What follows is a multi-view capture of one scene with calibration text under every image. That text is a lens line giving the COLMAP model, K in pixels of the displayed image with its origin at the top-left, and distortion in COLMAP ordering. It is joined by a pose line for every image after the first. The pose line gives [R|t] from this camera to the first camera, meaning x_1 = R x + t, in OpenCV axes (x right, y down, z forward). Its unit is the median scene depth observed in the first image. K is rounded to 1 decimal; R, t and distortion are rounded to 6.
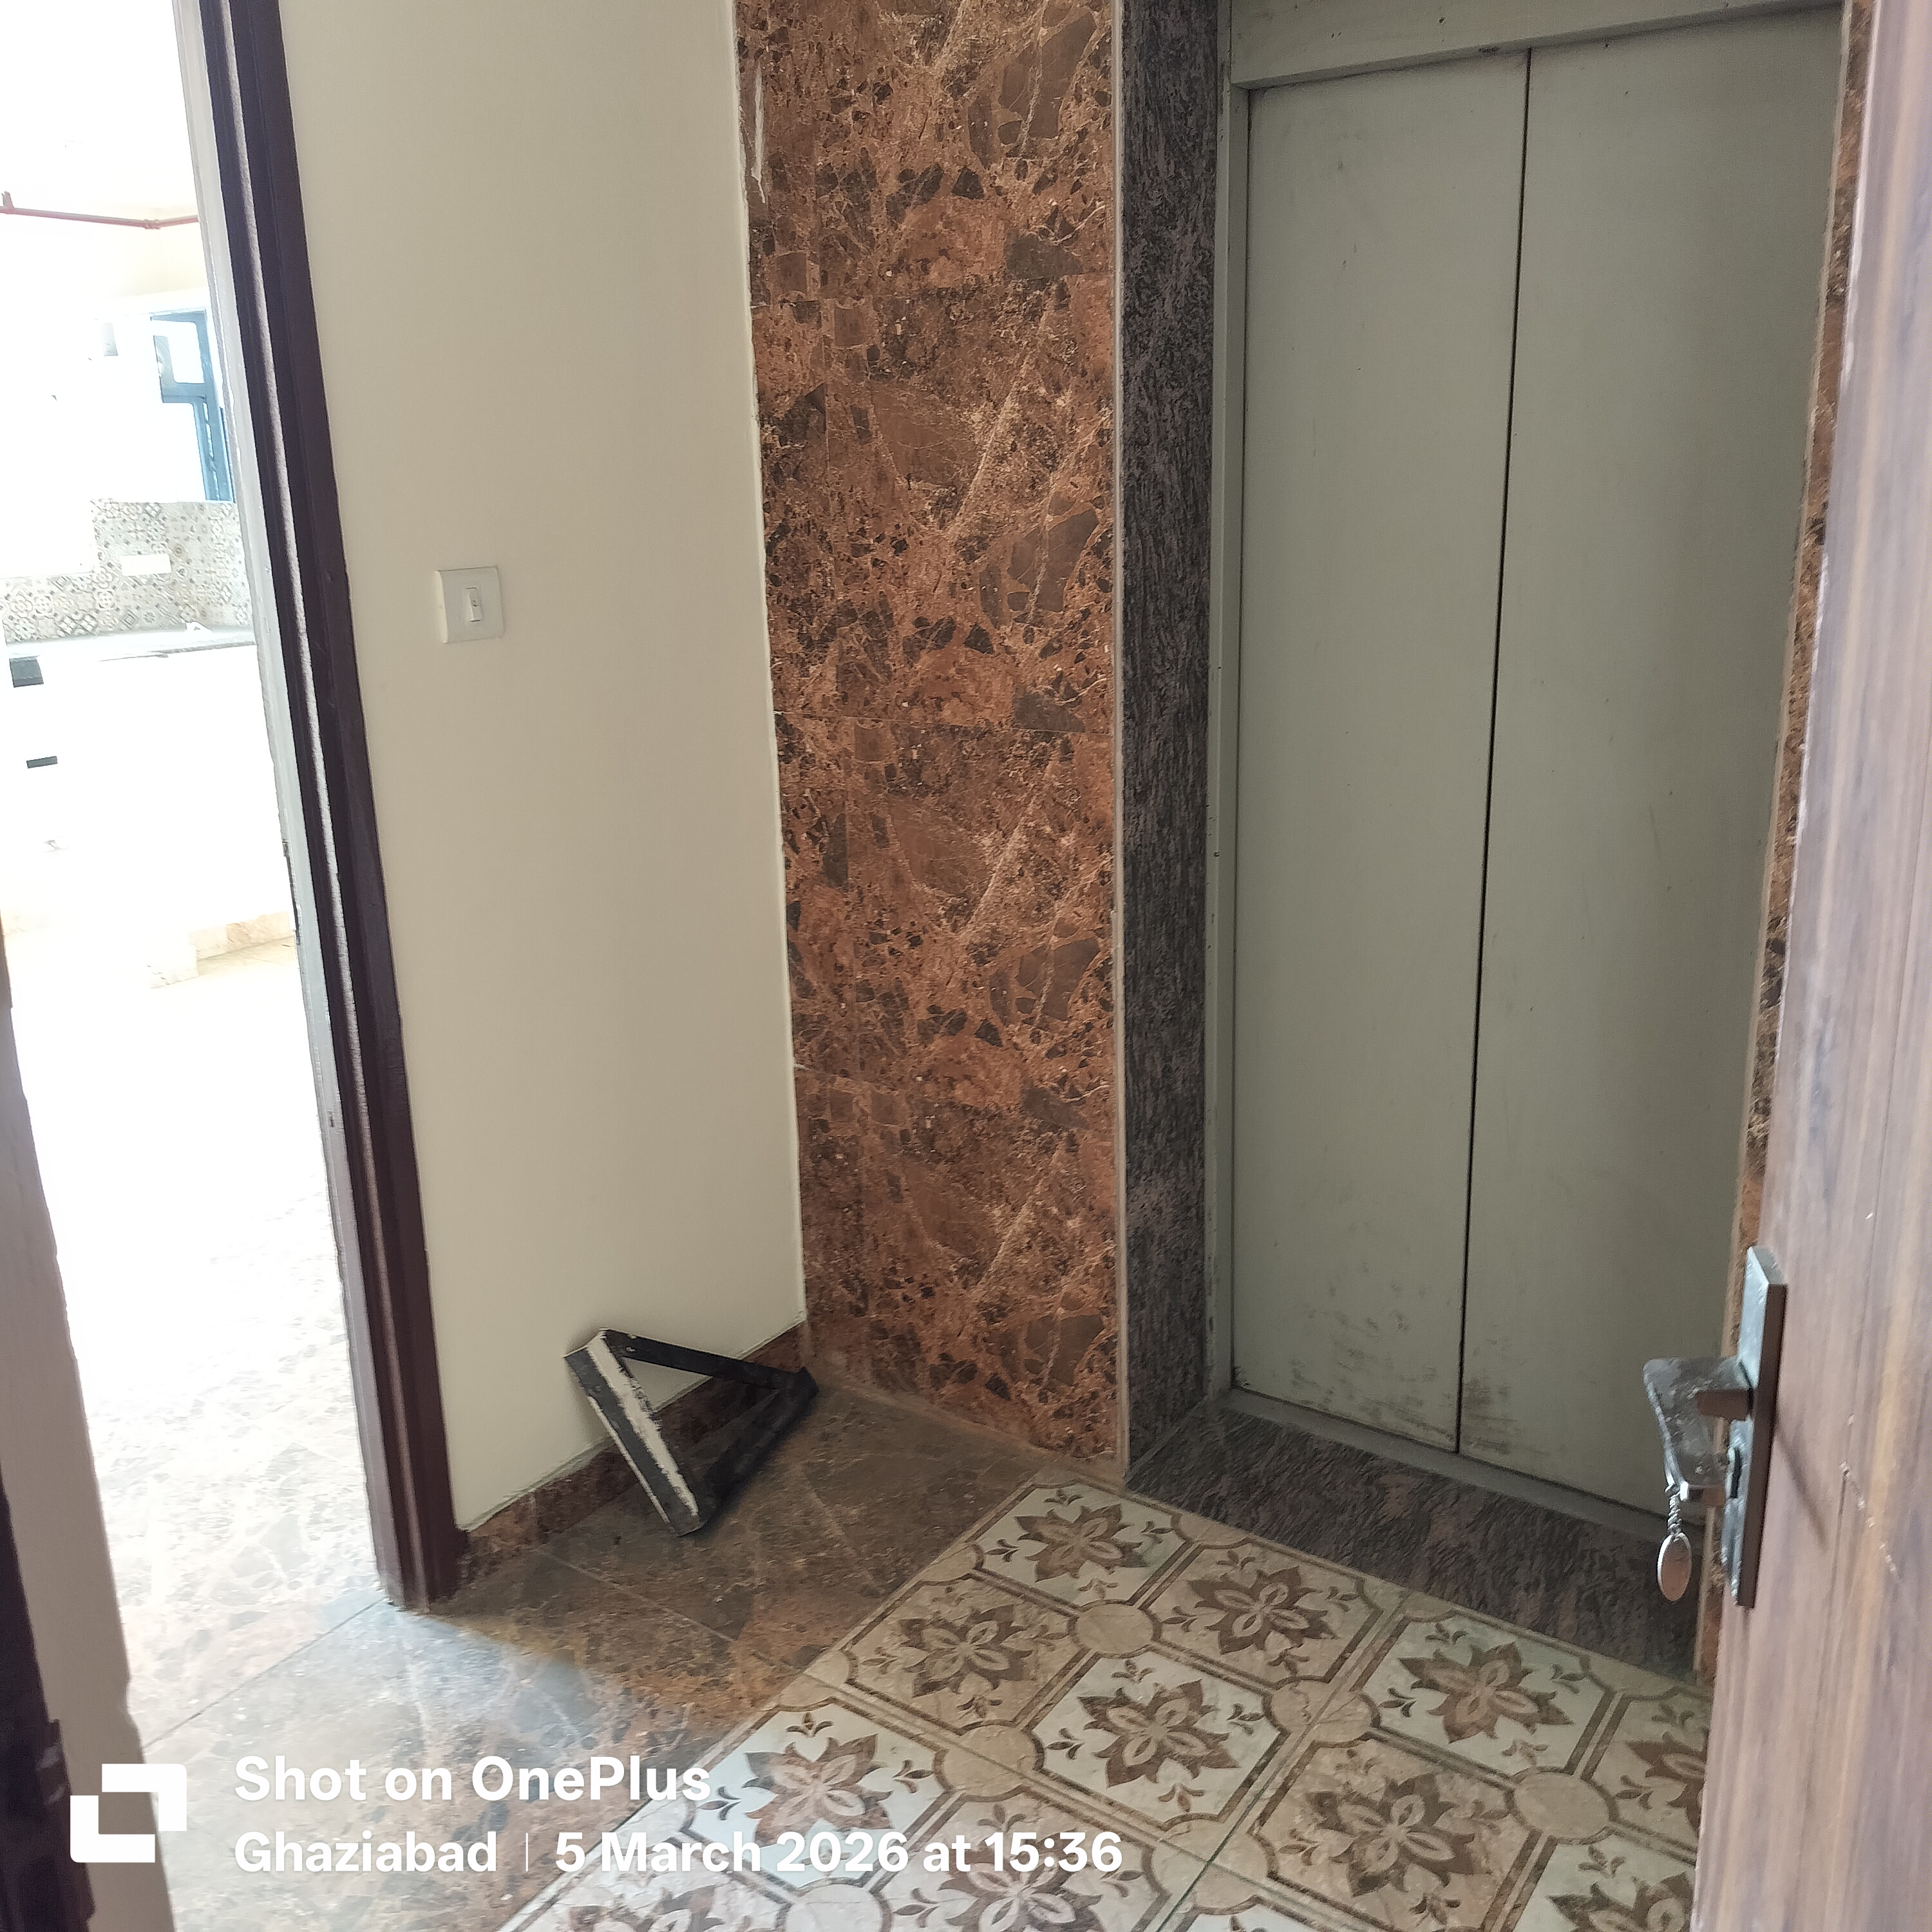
lens RADIAL K [[1805.2, 0, 966.7], [0, 1805.2, 963.8], [0, 0, 1]] dist [0.029199, 0.000000]
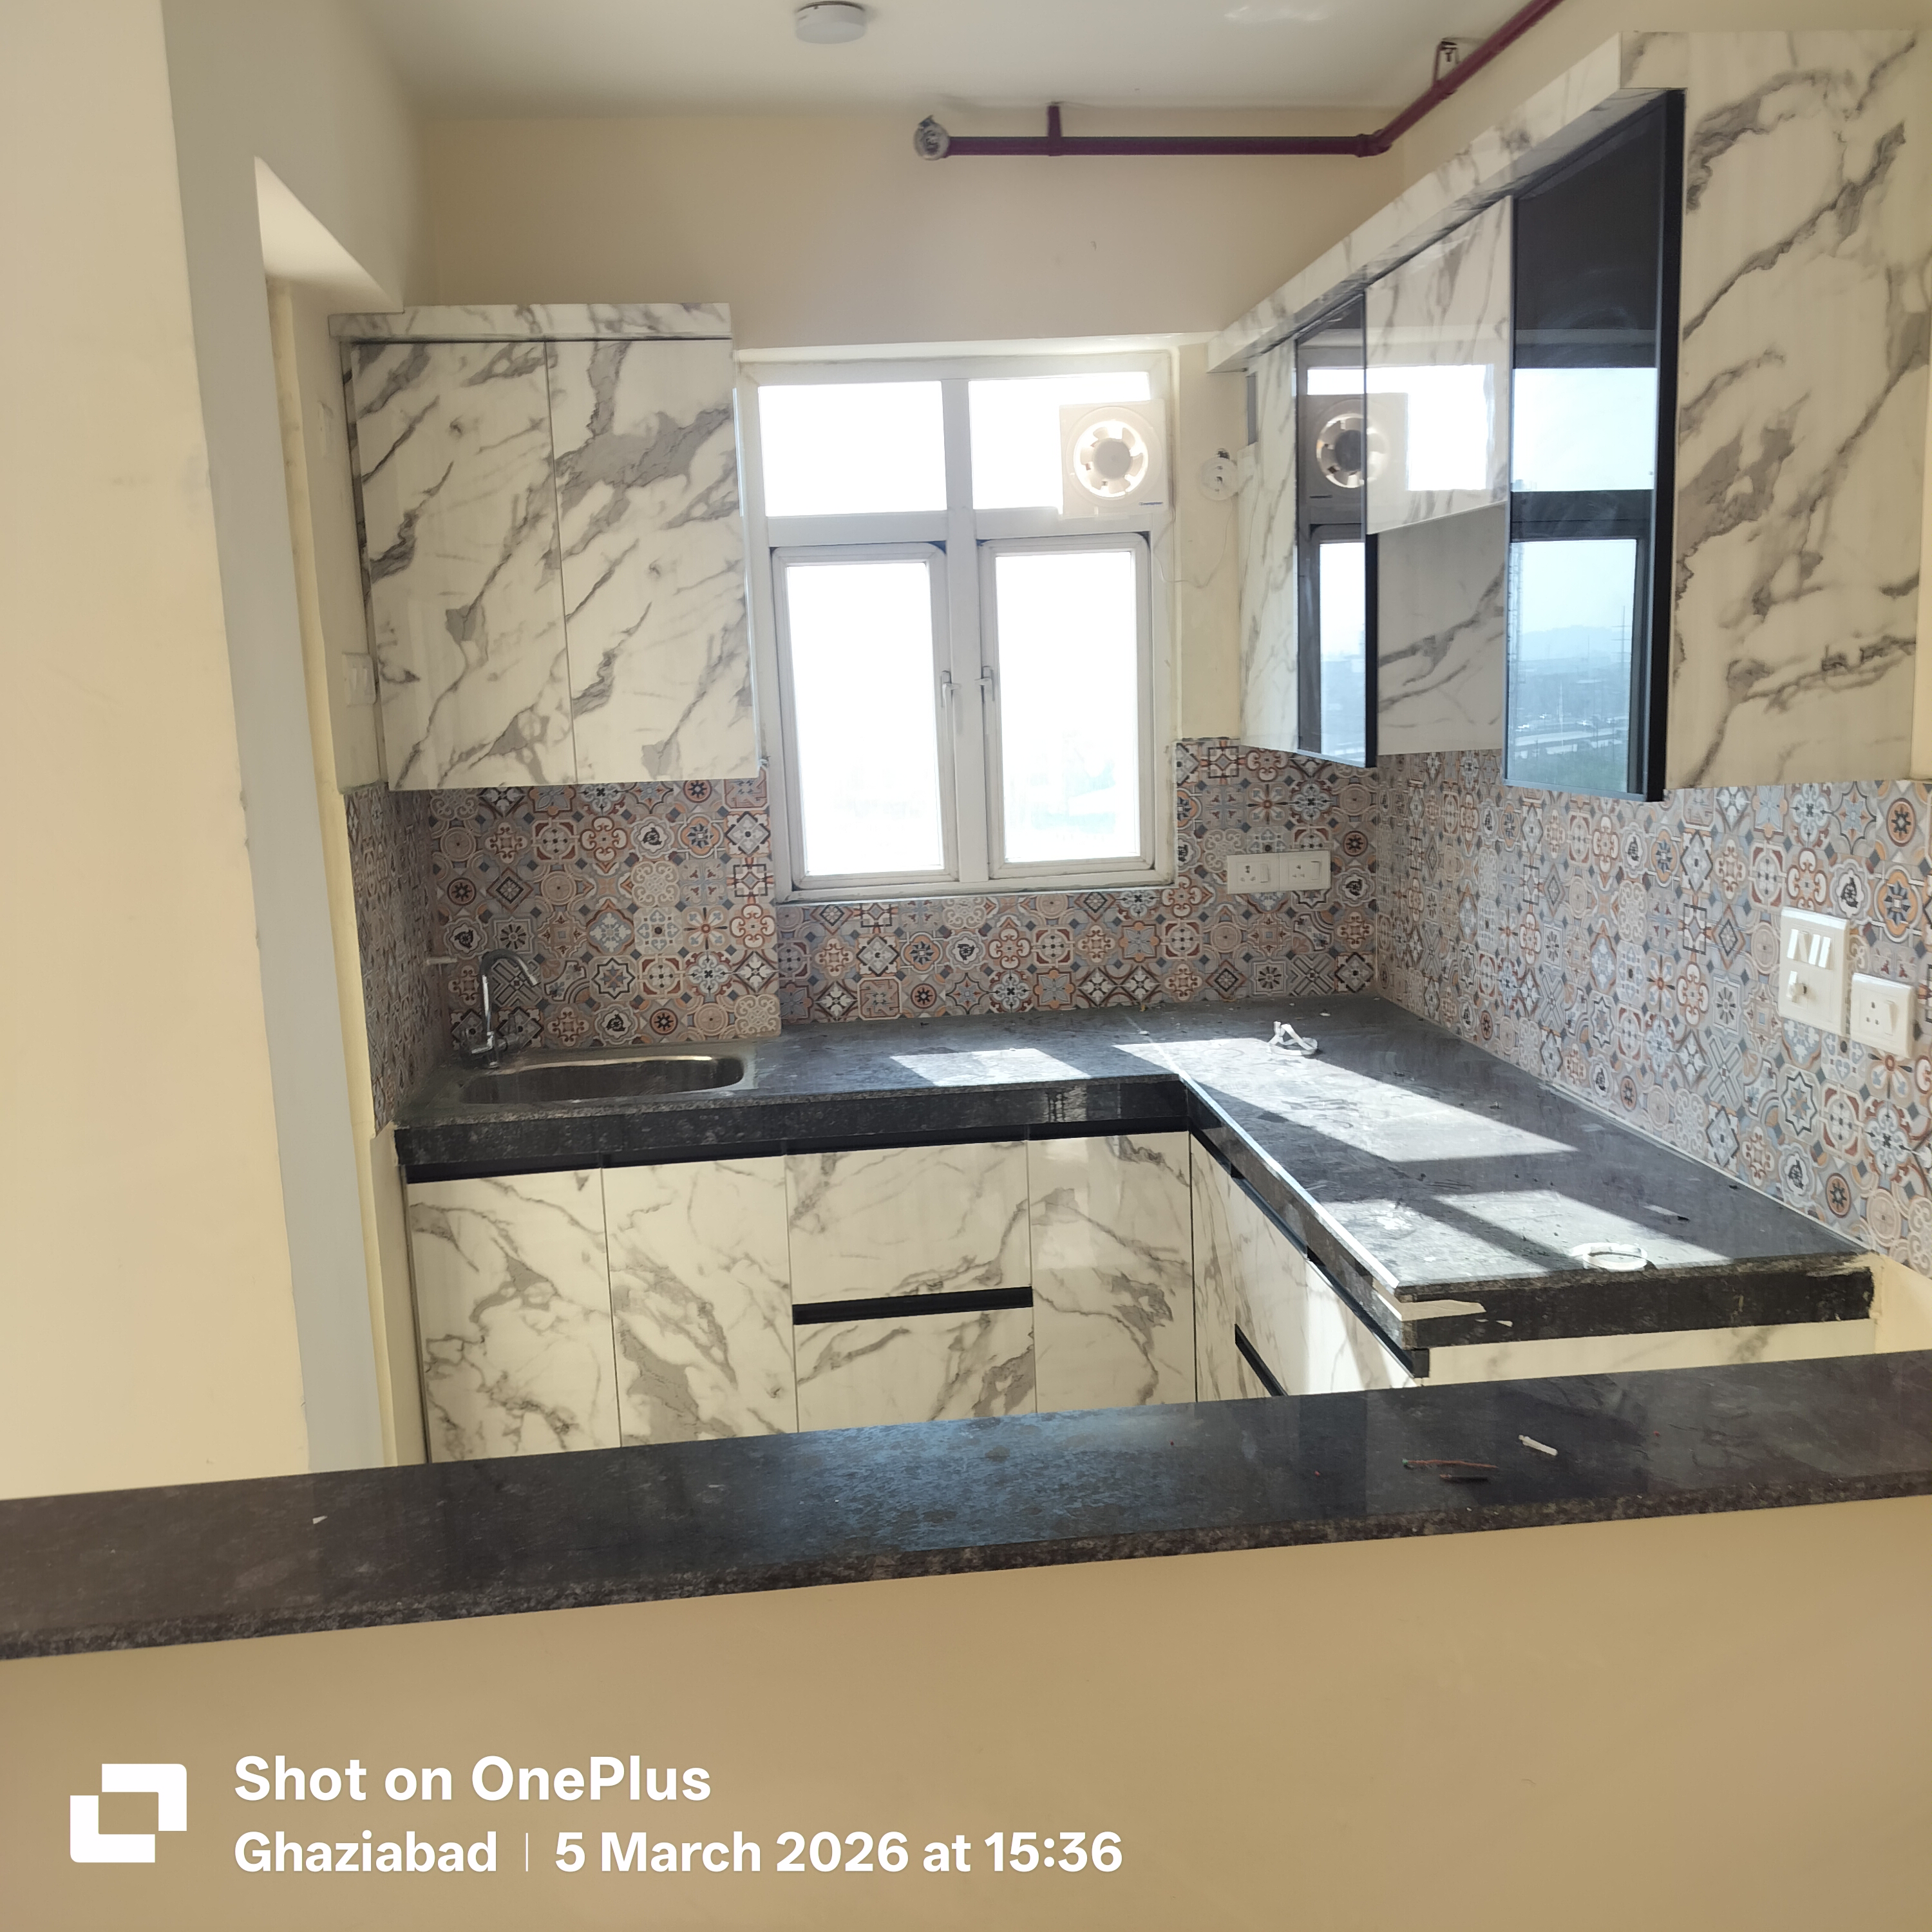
lens RADIAL K [[1805.2, 0, 953.6], [0, 1805.2, 978.6], [0, 0, 1]] dist [0.029199, 0.000000]
pose [[0.650036, 0.134359, -0.747931, -0.148558], [-0.191284, 0.981483, 0.010067, -0.183013], [0.735434, 0.136524, 0.663700, 0.633541]]
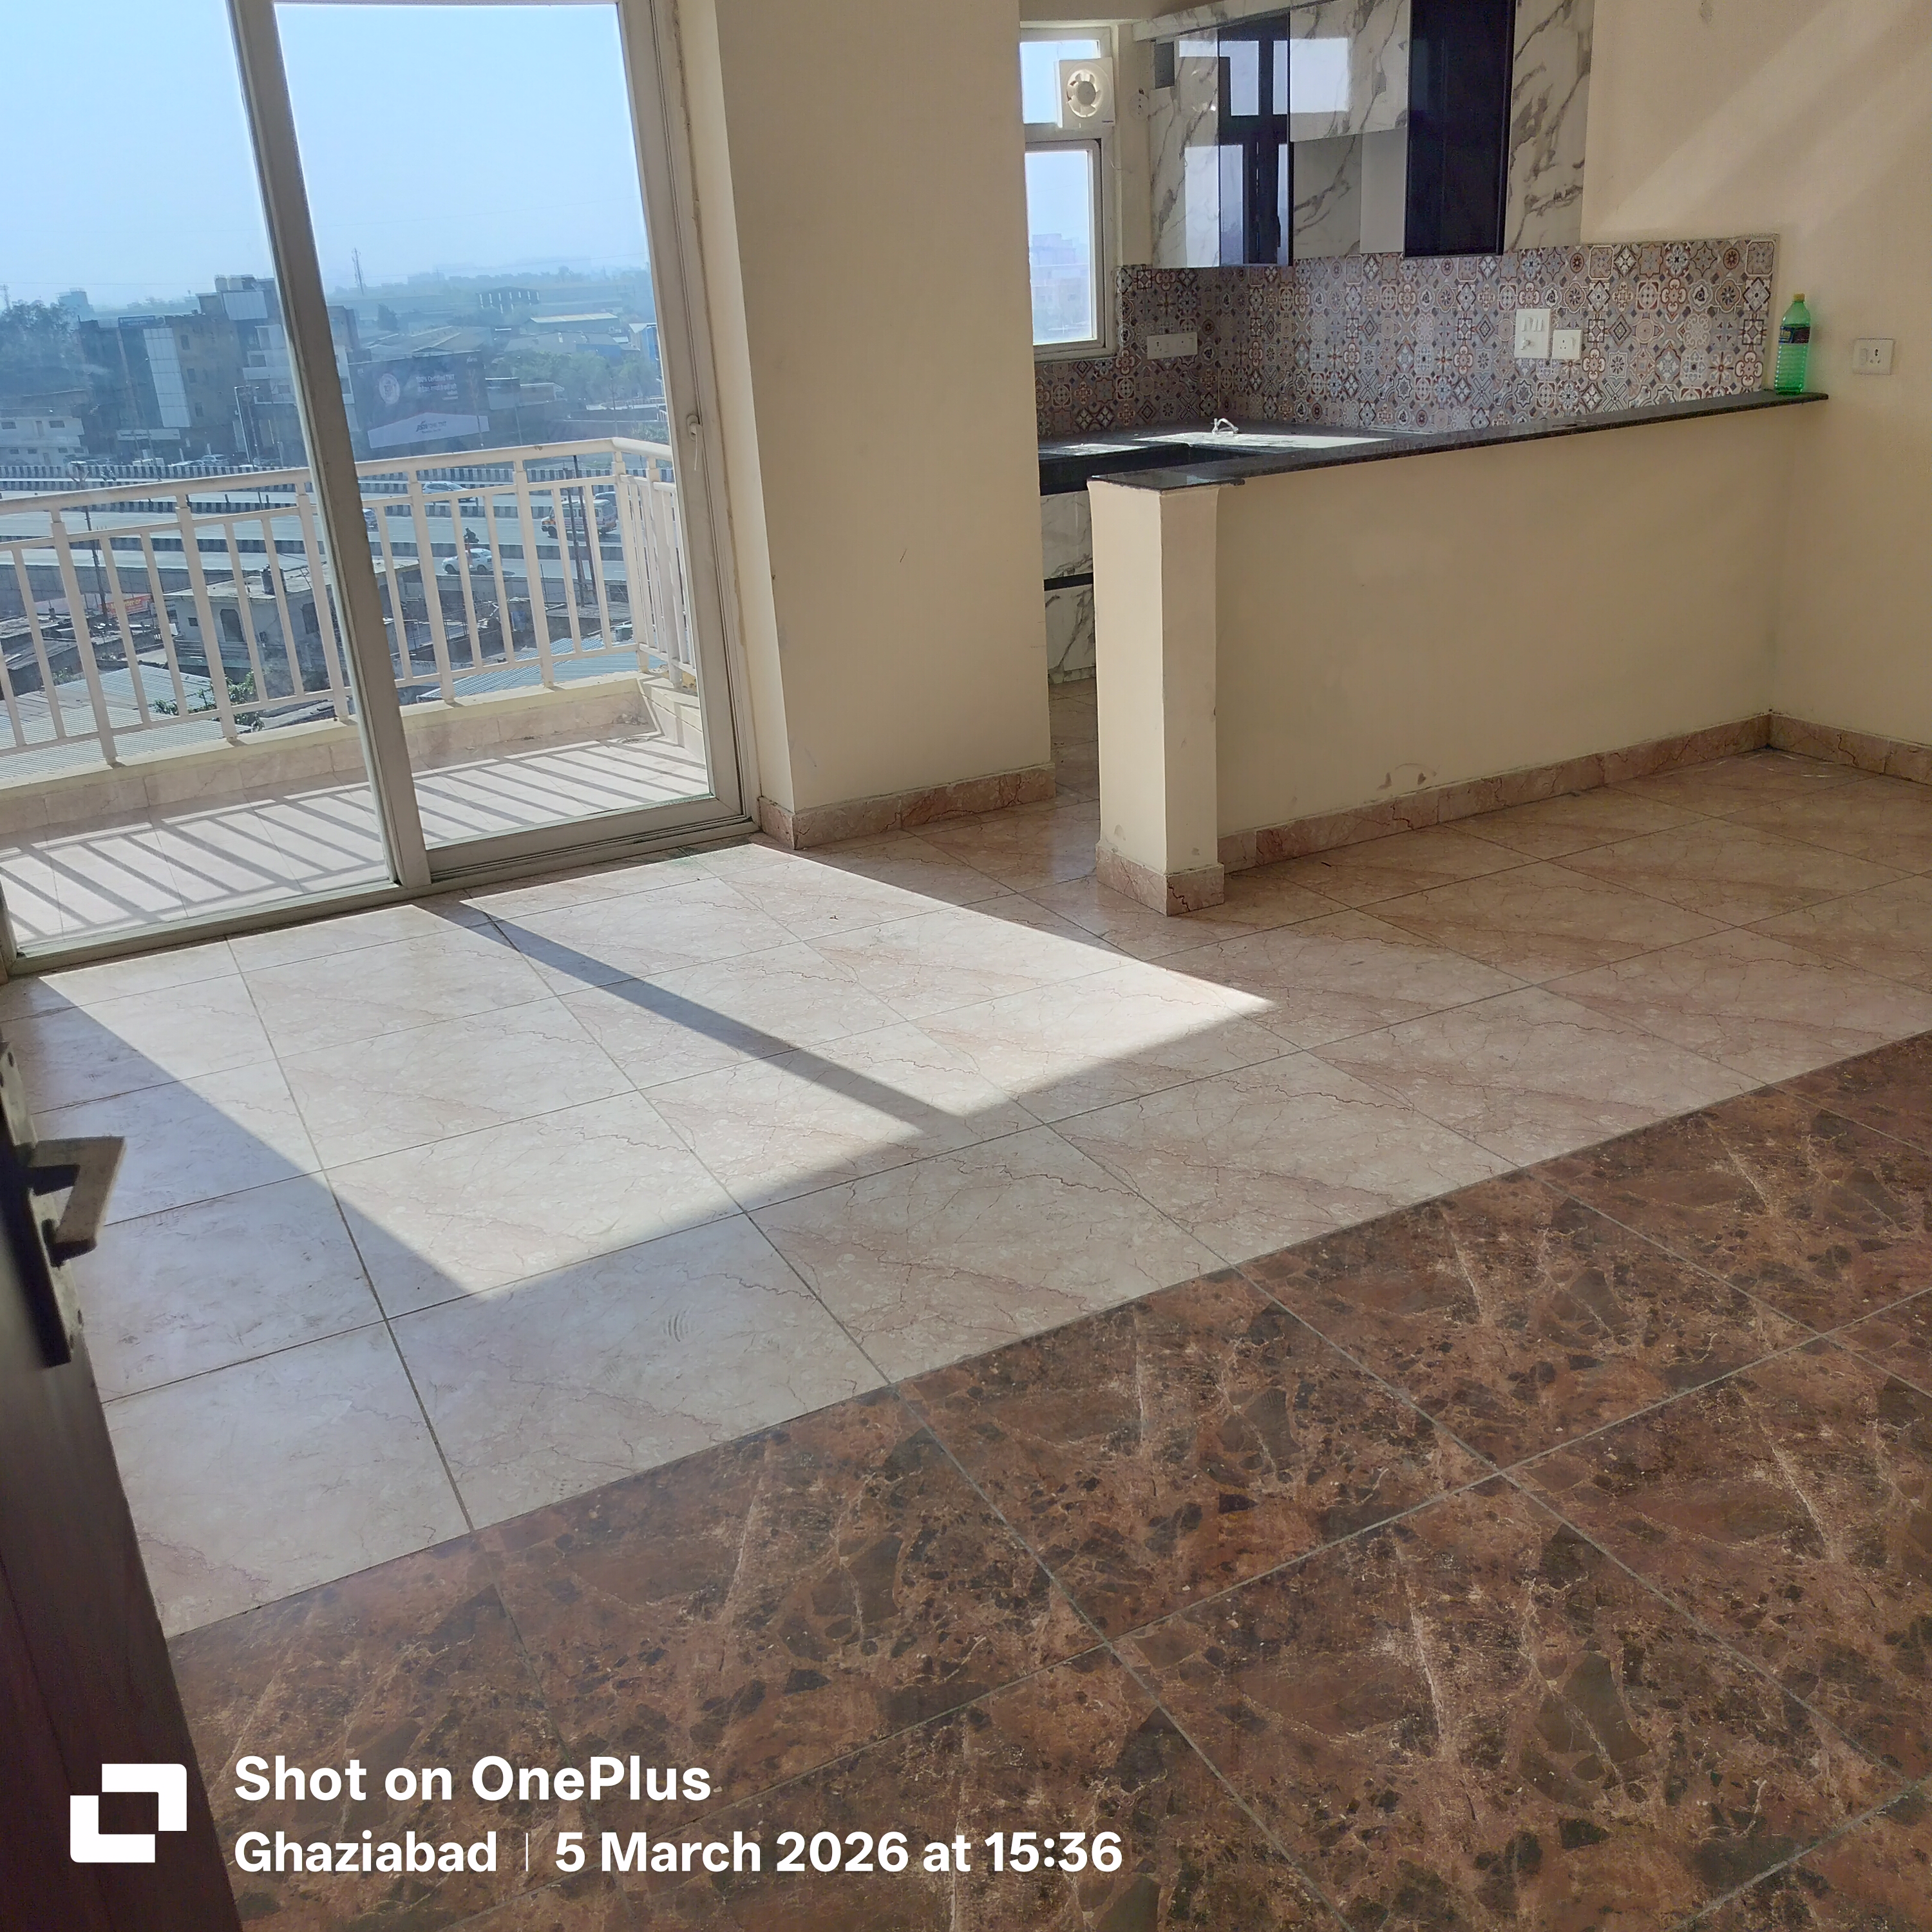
lens RADIAL K [[1805.2, 0, 968.4], [0, 1805.2, 948.3], [0, 0, 1]] dist [0.029199, 0.000000]
pose [[0.889336, 0.144633, -0.433777, -0.130618], [-0.093802, 0.986188, 0.136509, -0.049265], [0.447529, -0.080713, 0.890619, 0.184766]]
